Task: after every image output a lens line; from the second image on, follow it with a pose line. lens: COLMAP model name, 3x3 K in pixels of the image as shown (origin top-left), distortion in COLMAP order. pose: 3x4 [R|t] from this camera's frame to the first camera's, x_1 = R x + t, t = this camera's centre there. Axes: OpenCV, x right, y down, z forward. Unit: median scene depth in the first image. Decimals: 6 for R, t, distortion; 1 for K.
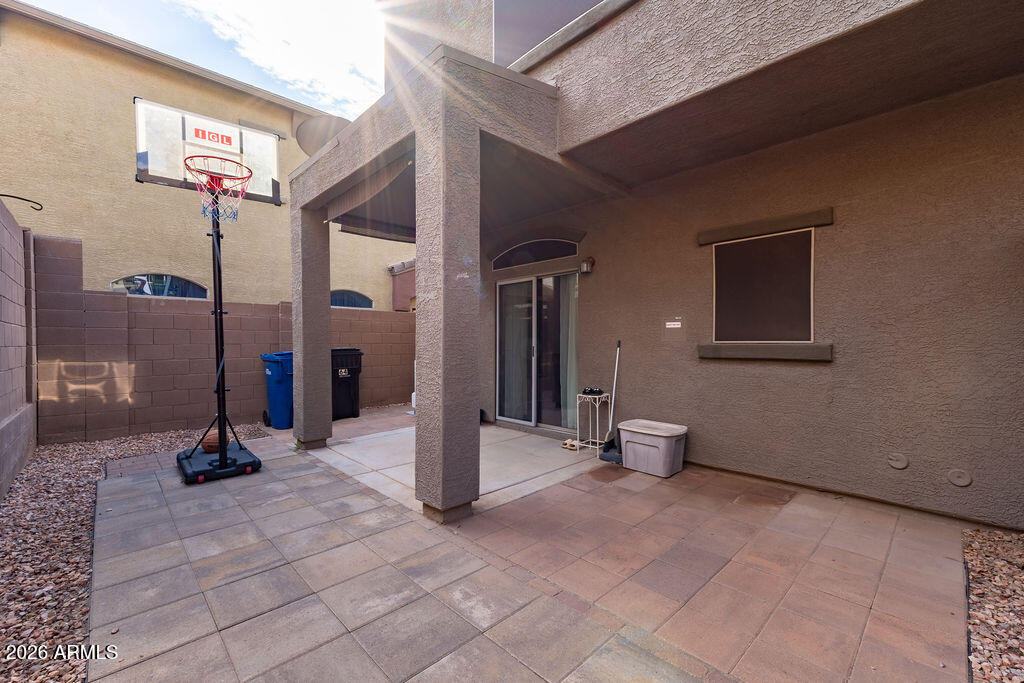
lens RADIAL K [[425.4, 0, 506.4], [0, 425.4, 344.1], [0, 0, 1]] dist [-0.000553, -0.000243]
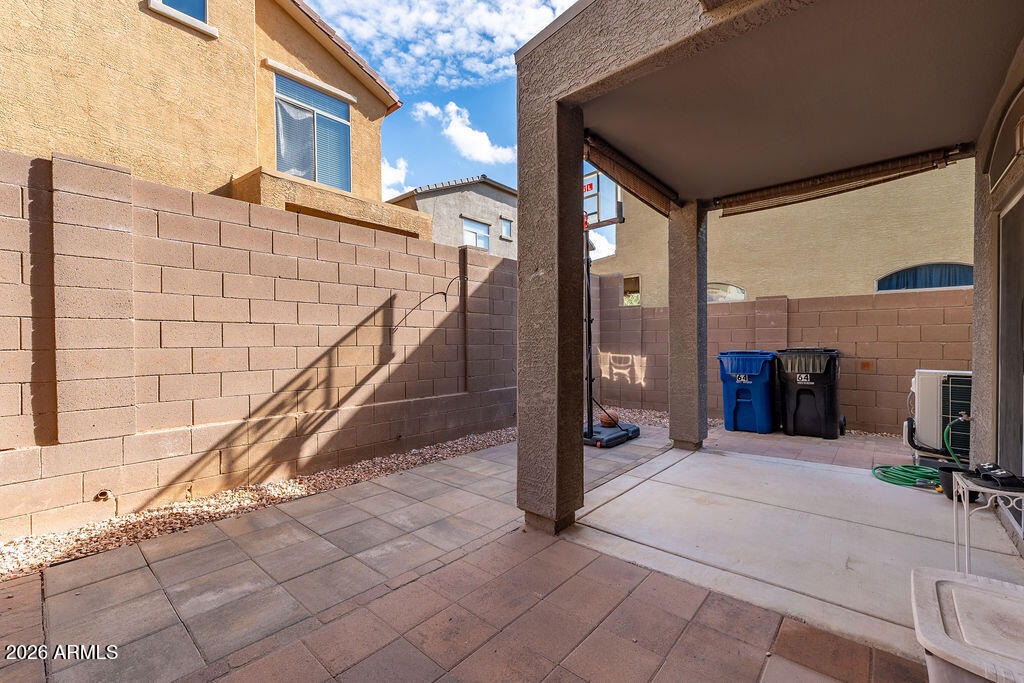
lens RADIAL K [[425.4, 0, 506.4], [0, 425.4, 344.1], [0, 0, 1]] dist [-0.000553, -0.000243]
pose [[0.087279, 0.007370, -0.996157, 0.731627], [0.002085, 0.999969, 0.007581, -0.010278], [0.996182, -0.002739, 0.087261, 0.742879]]
